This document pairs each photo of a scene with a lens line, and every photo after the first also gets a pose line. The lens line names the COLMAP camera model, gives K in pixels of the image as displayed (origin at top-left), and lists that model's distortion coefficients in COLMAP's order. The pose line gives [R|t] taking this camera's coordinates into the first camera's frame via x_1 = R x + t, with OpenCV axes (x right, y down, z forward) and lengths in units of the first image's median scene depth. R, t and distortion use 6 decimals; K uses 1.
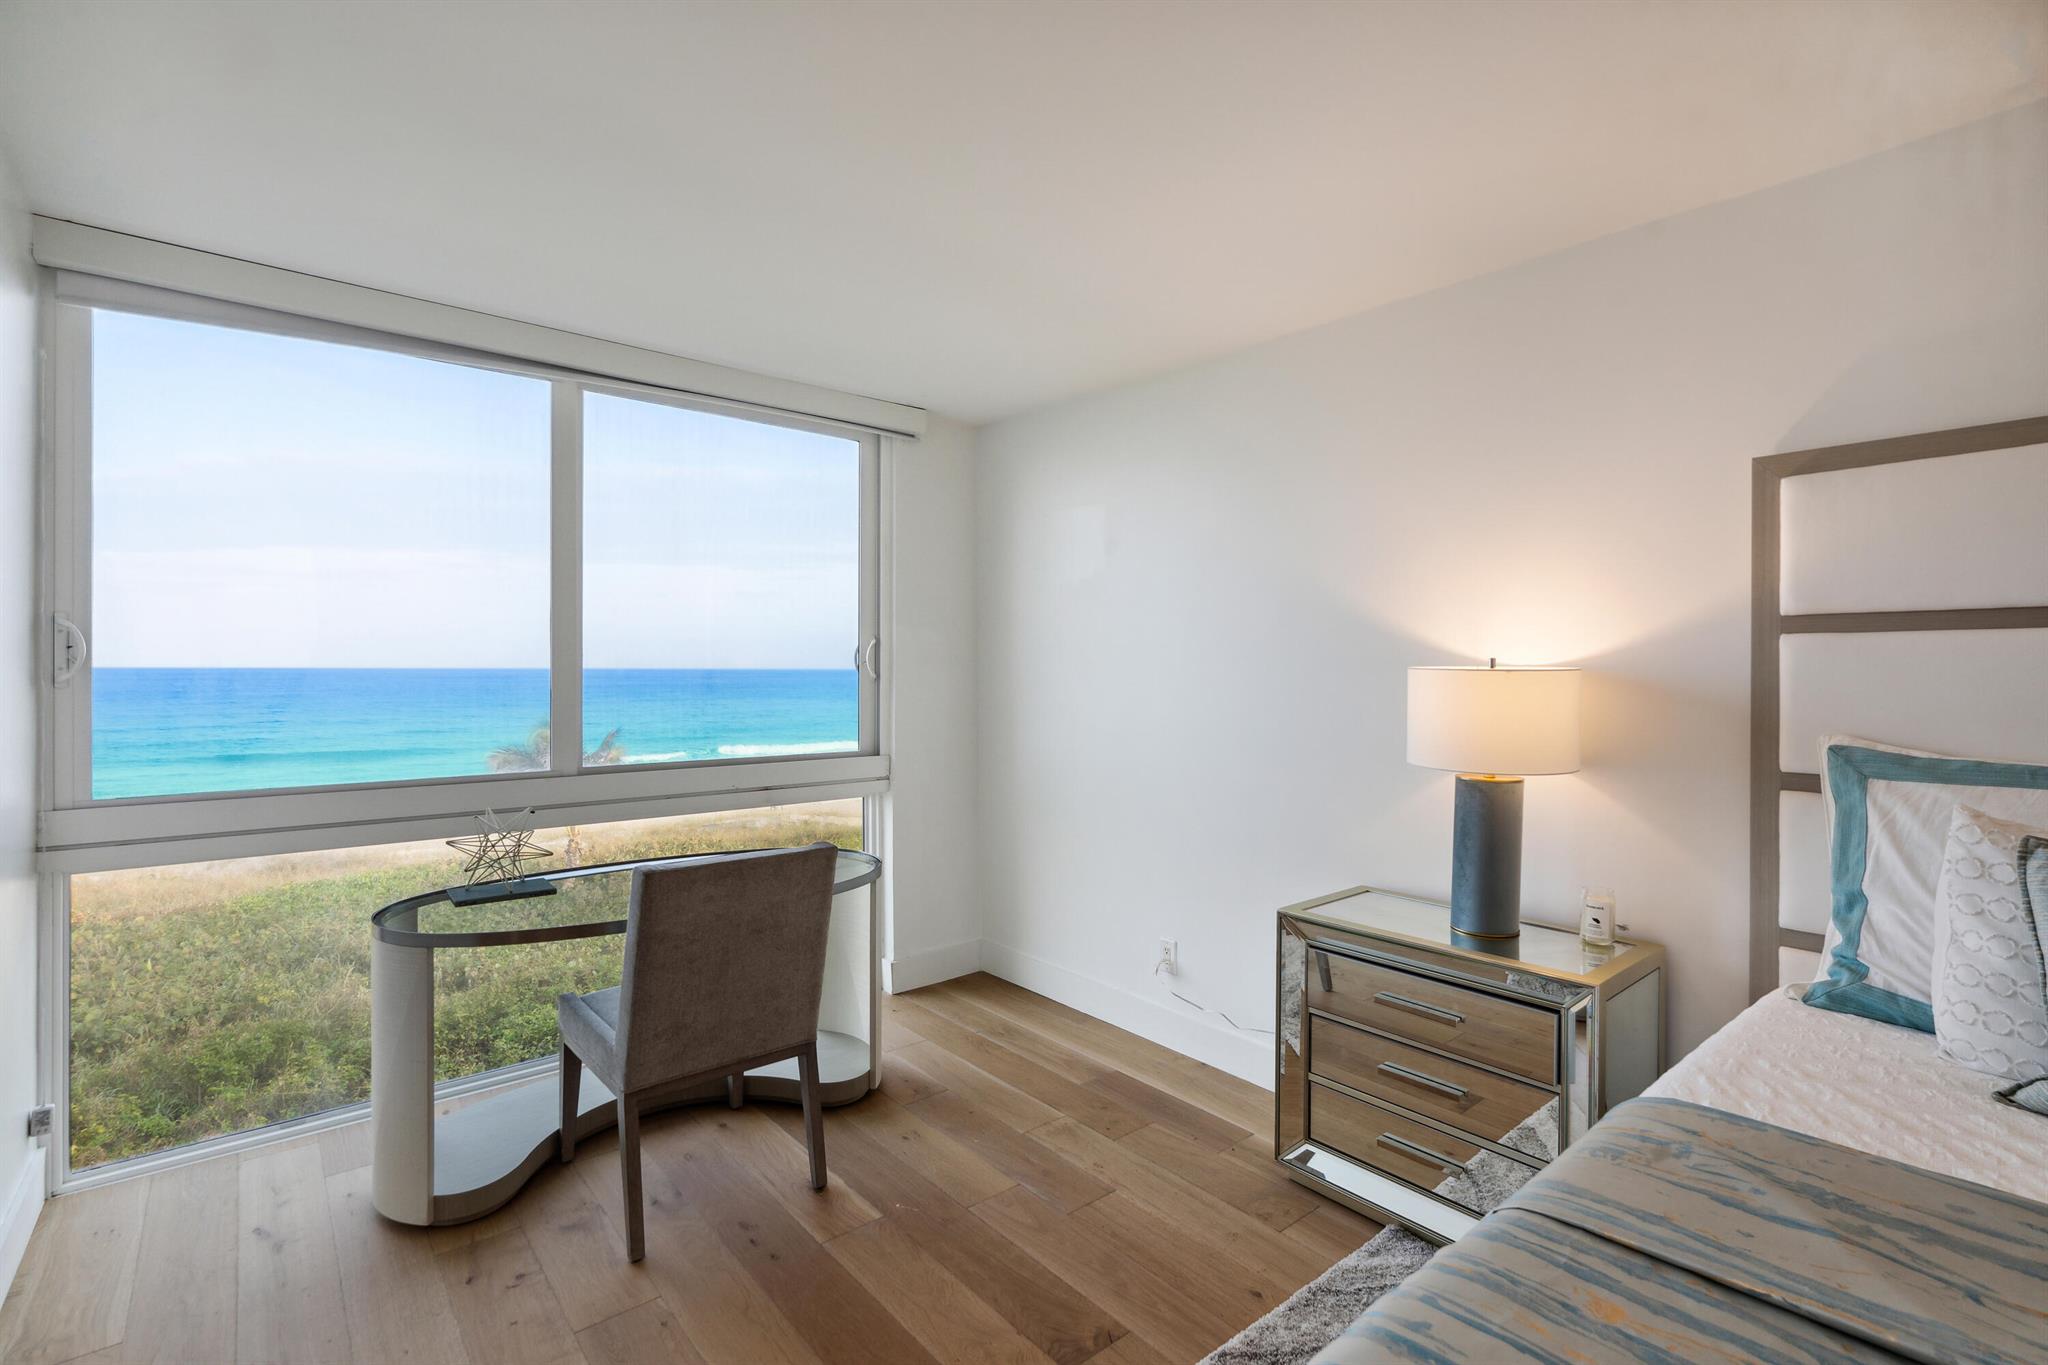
lens RADIAL K [[931.4, 0, 1018.6], [0, 931.4, 673.4], [0, 0, 1]] dist [-0.000628, 0.000485]
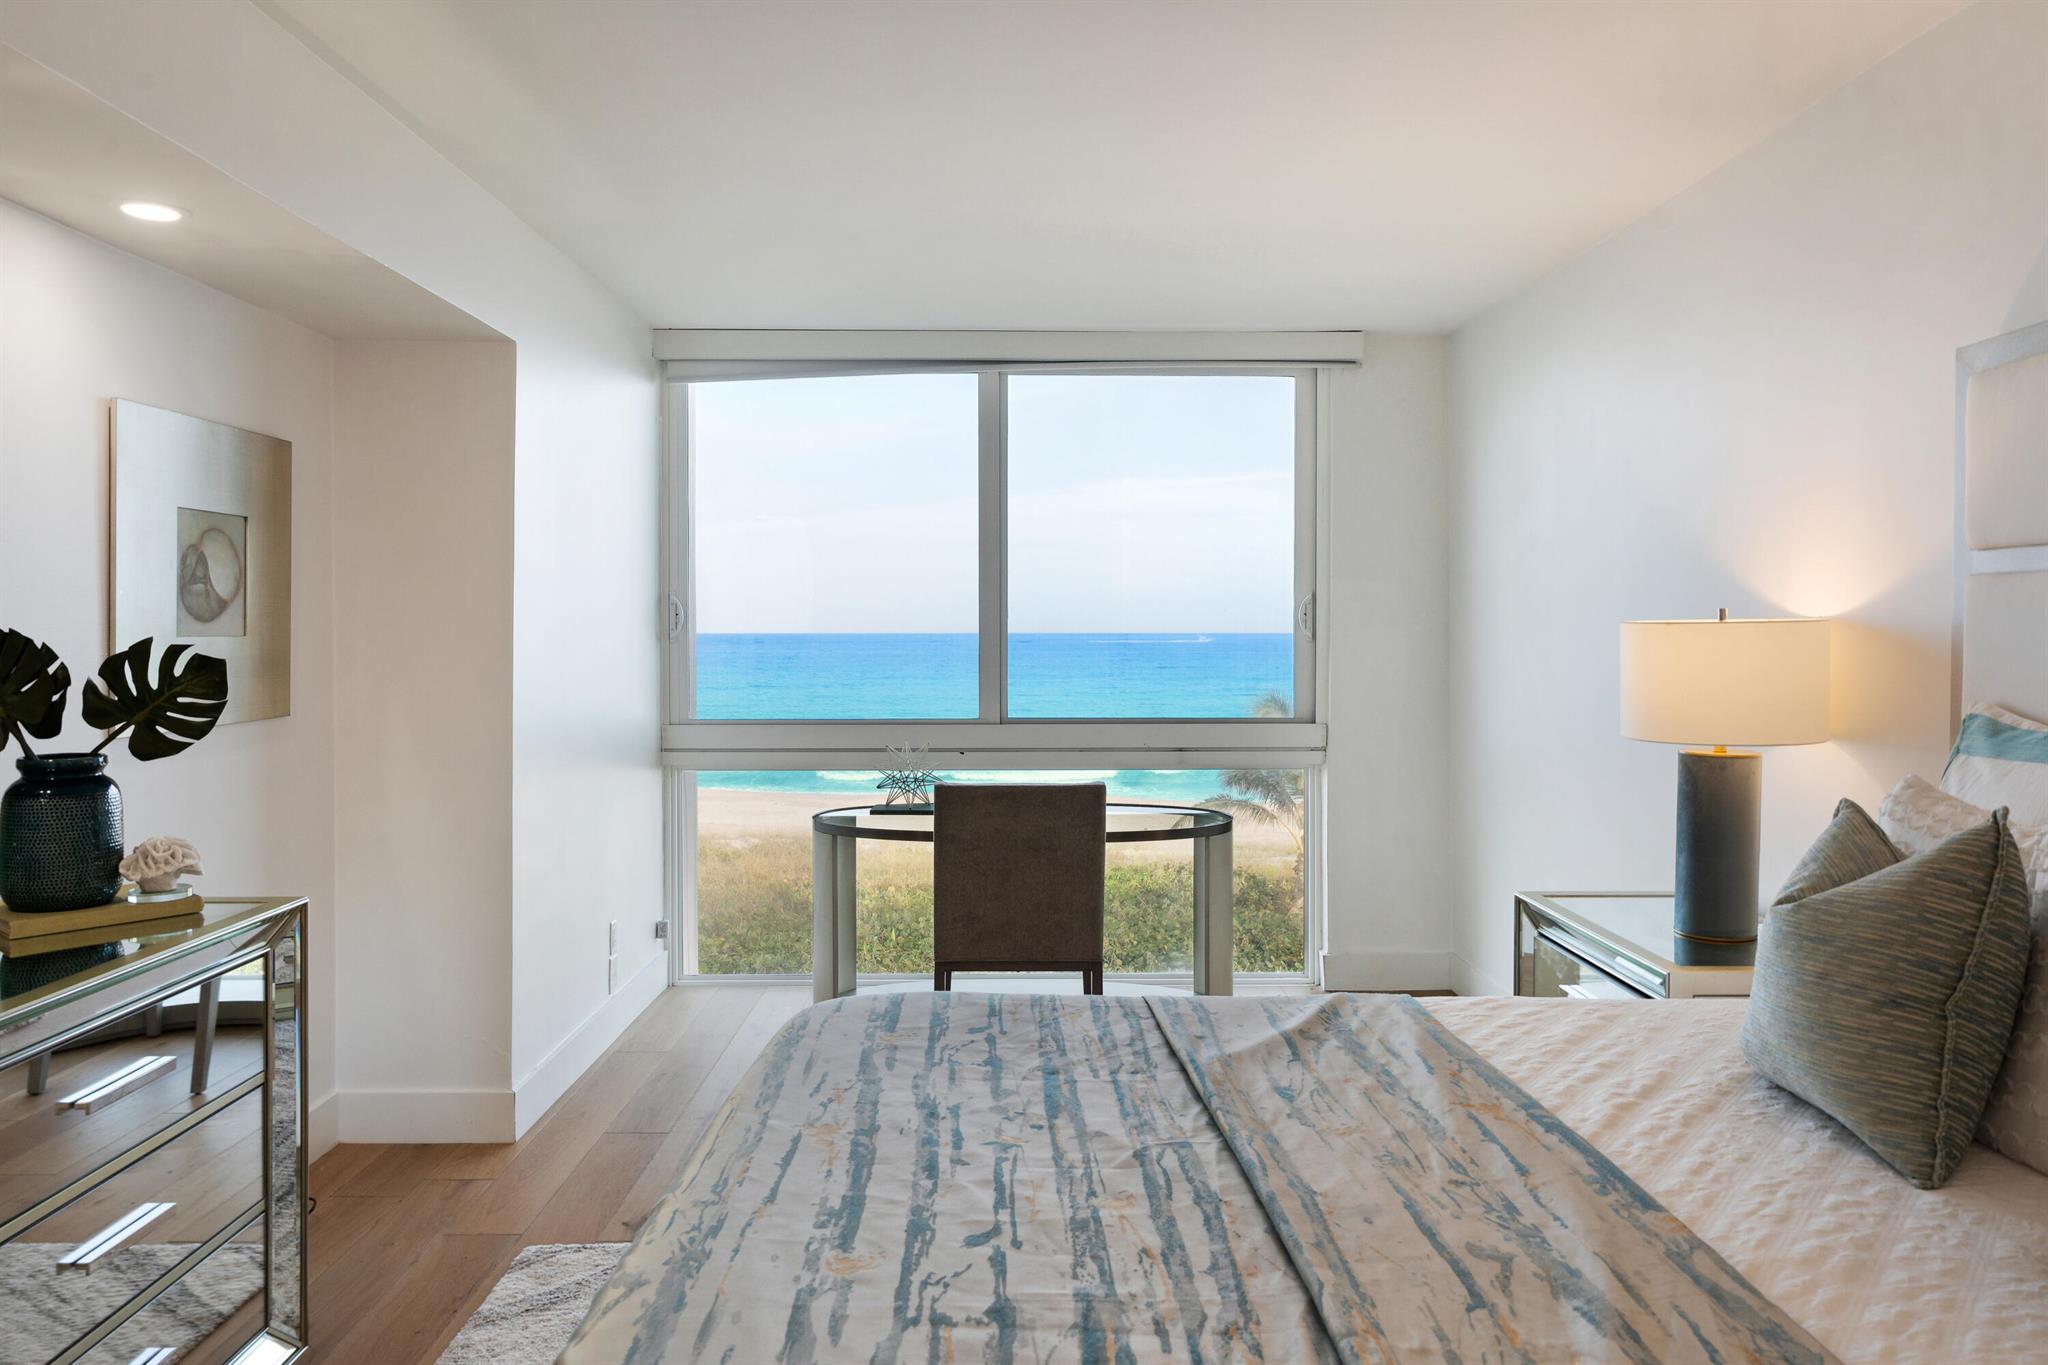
lens RADIAL K [[1379.6, 0, 1026.1], [0, 1379.6, 656.5], [0, 0, 1]] dist [0.003479, 0.002485]
pose [[0.775574, 0.007195, -0.631215, 0.599383], [0.000106, 0.999934, 0.011528, 0.009533], [0.631256, -0.009007, 0.775522, -0.263190]]
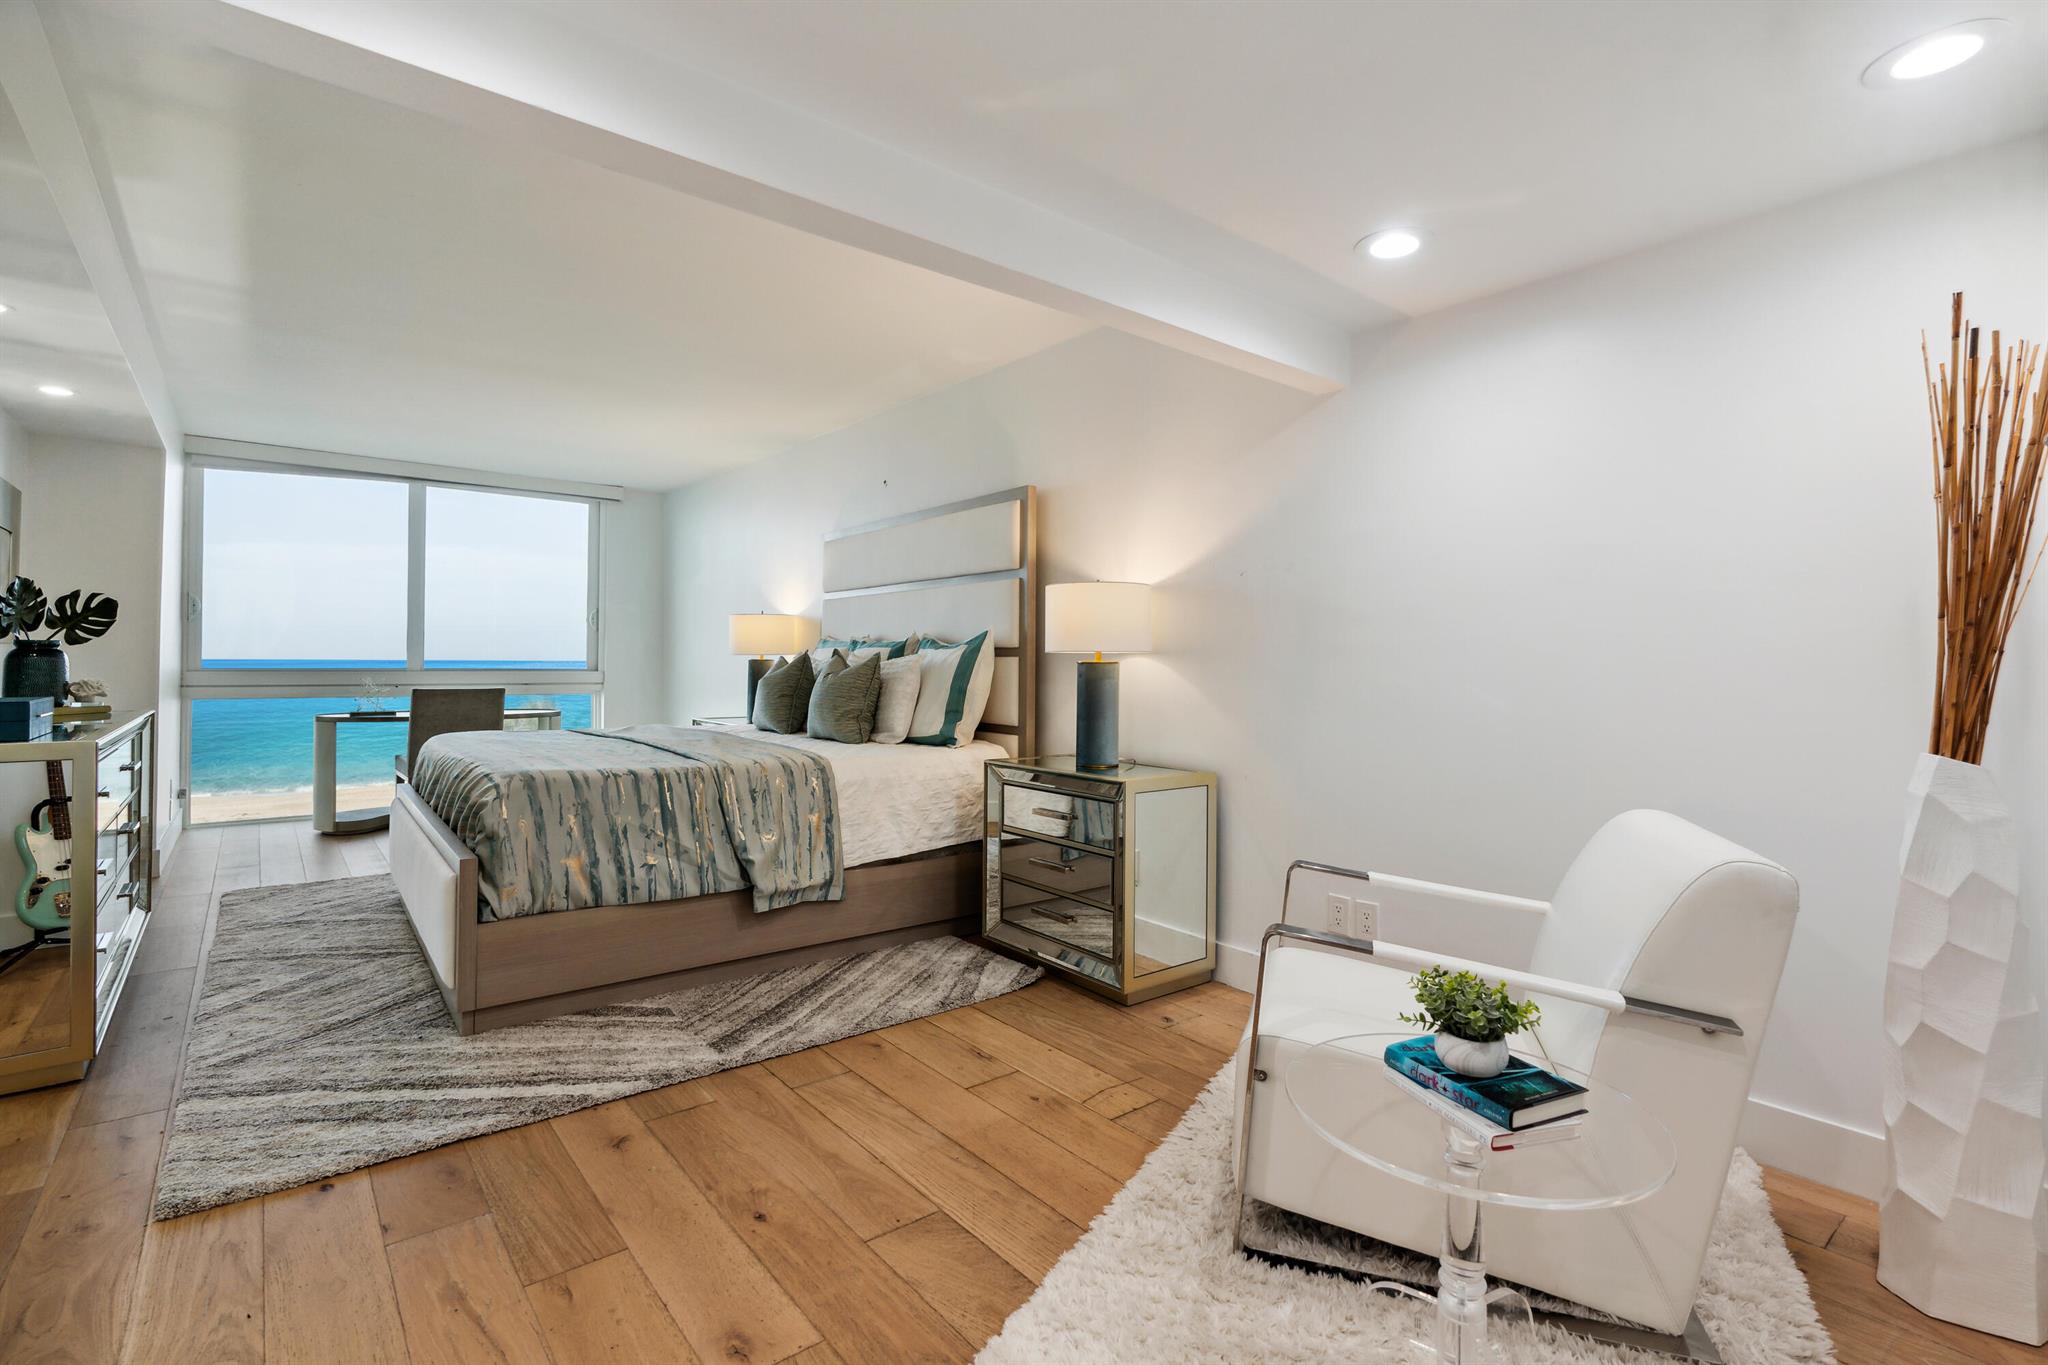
lens RADIAL K [[936.2, 0, 1022.6], [0, 936.2, 658.9], [0, 0, 1]] dist [-0.000066, 0.000282]
pose [[0.999967, 0.003109, -0.007562, 0.907667], [-0.003185, 0.999944, -0.010047, 0.100018], [0.007531, 0.010070, 0.999921, -1.107774]]
